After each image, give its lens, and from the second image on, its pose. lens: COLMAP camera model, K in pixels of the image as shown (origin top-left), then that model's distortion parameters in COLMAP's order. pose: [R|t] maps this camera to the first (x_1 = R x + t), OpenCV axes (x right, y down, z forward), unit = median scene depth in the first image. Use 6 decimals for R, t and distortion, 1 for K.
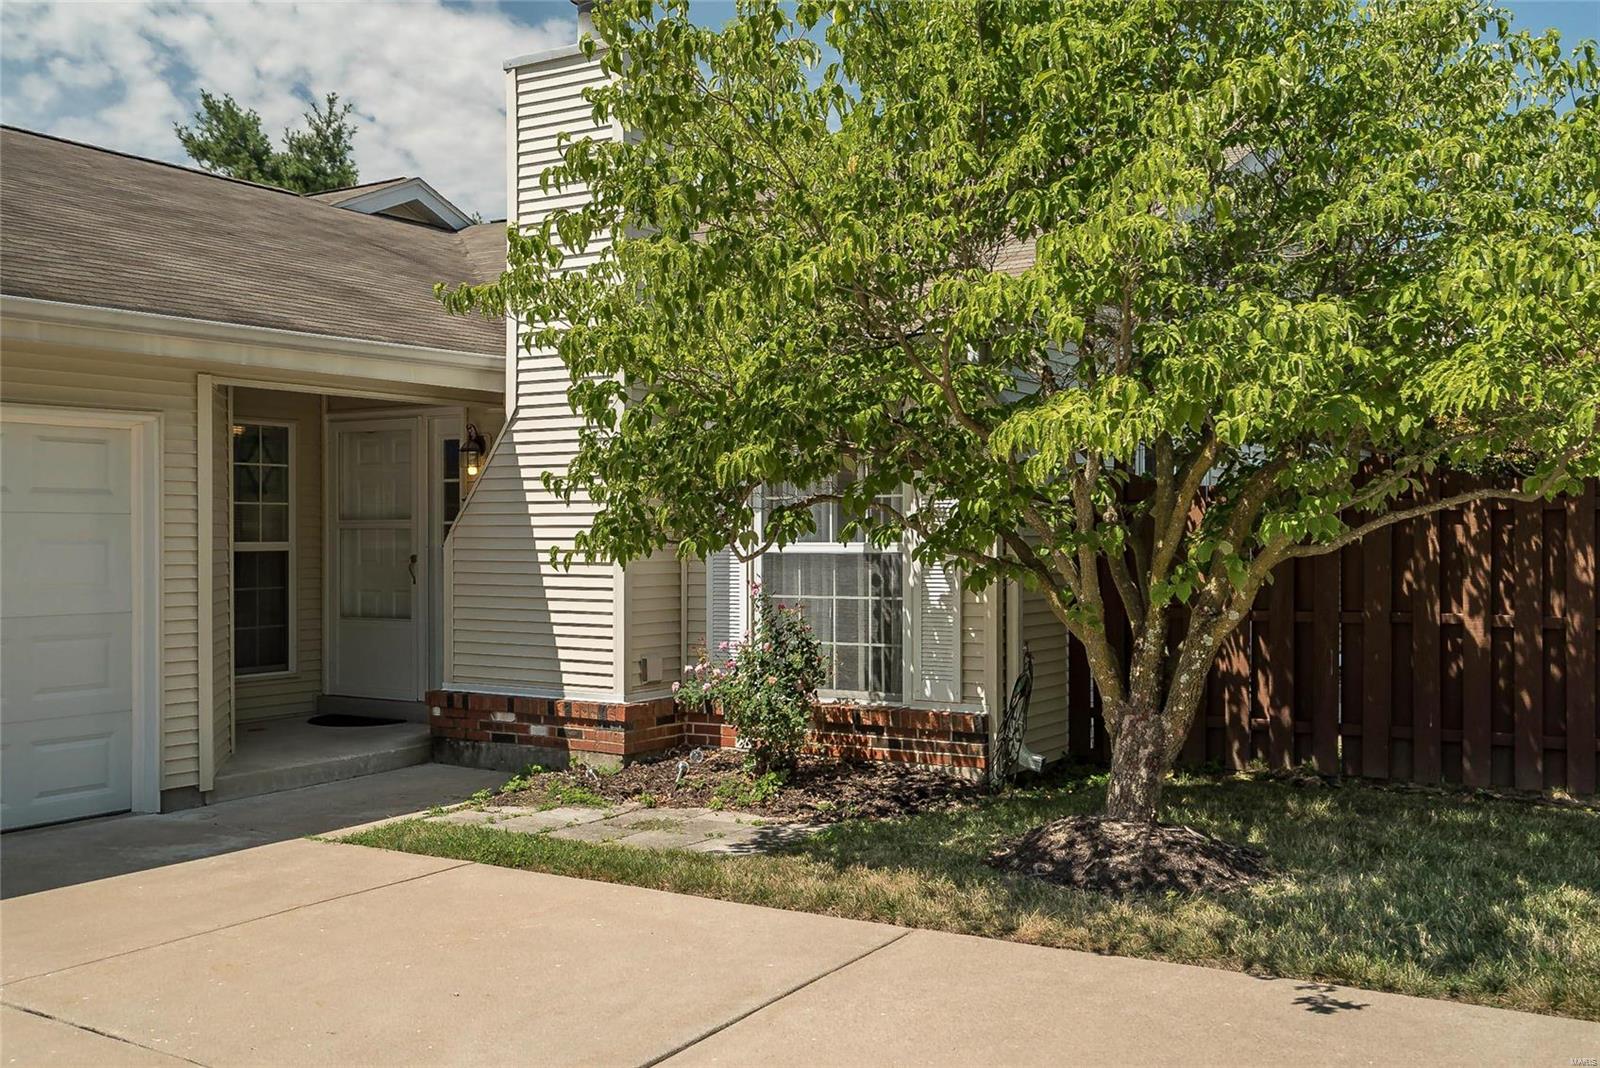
lens RADIAL K [[1607.6, 0, 795.7], [0, 1607.6, 531.0], [0, 0, 1]] dist [0.009421, 0.004740]
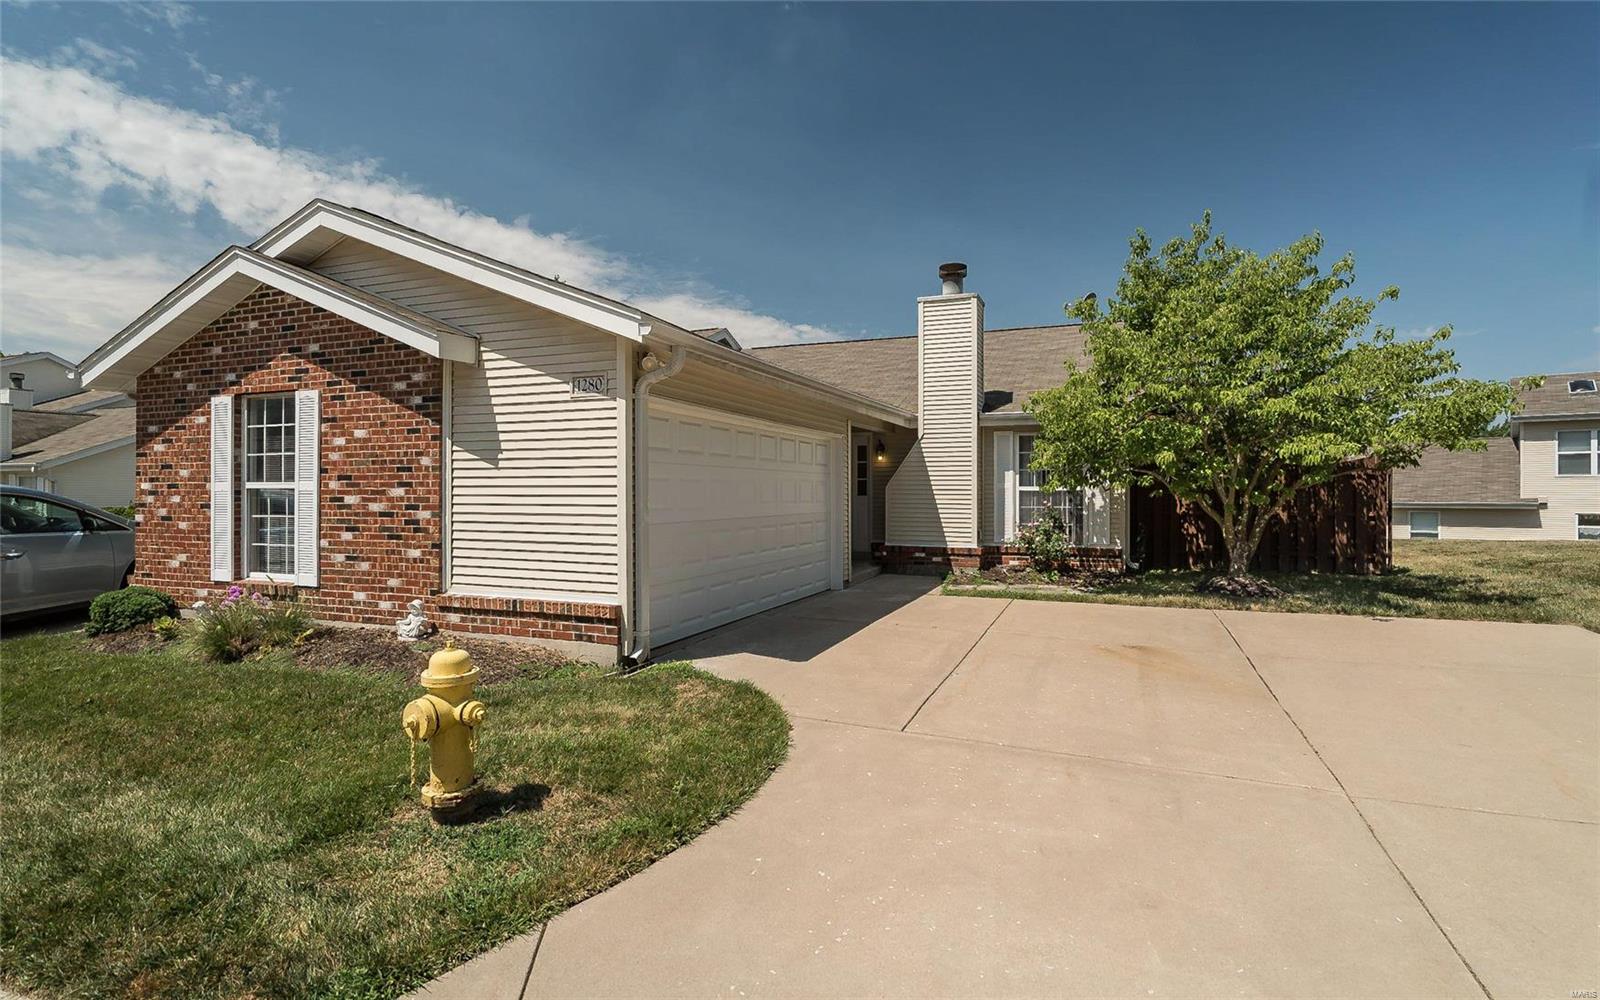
lens RADIAL K [[789.4, 0, 814.2], [0, 789.4, 483.2], [0, 0, 1]] dist [0.013465, 0.000723]
pose [[0.982941, 0.002589, 0.183902, -0.622554], [-0.000956, 0.999959, -0.008967, 0.013432], [-0.183918, 0.008638, 0.982904, -0.231245]]
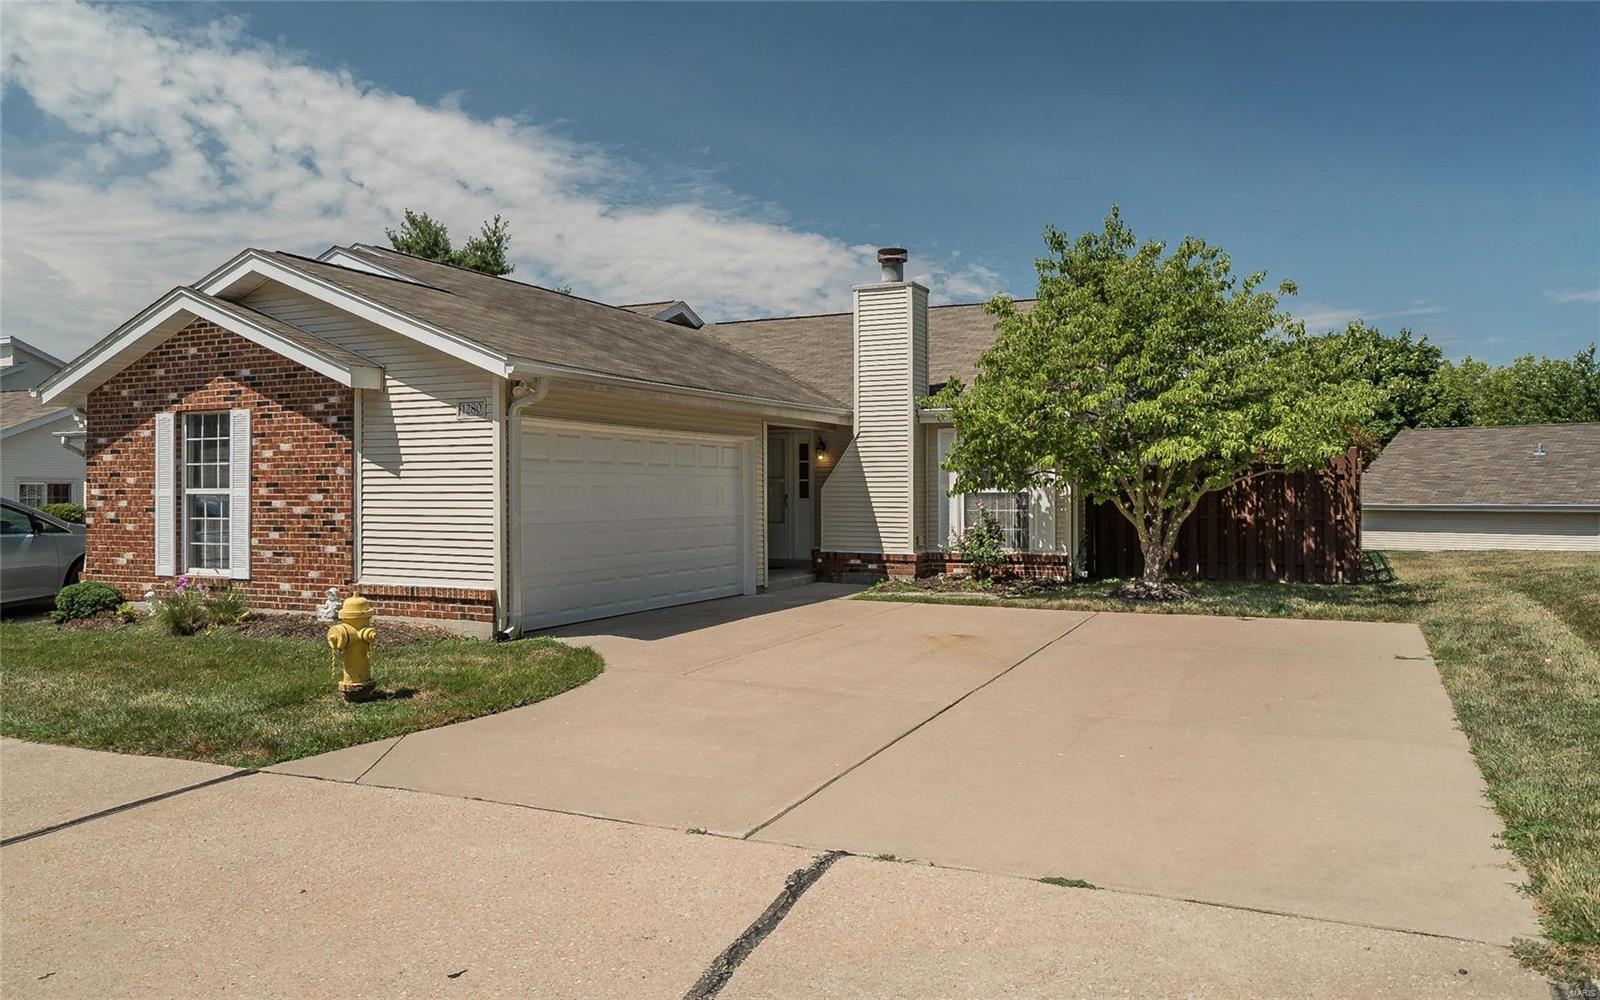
lens RADIAL K [[1152.0, 0, 799.3], [0, 1152.0, 473.1], [0, 0, 1]] dist [0.030113, -0.002587]
pose [[0.993648, -0.000287, 0.112533, -0.488746], [0.001704, 0.999920, -0.012494, 0.005727], [-0.112521, 0.012606, 0.993569, -0.743830]]
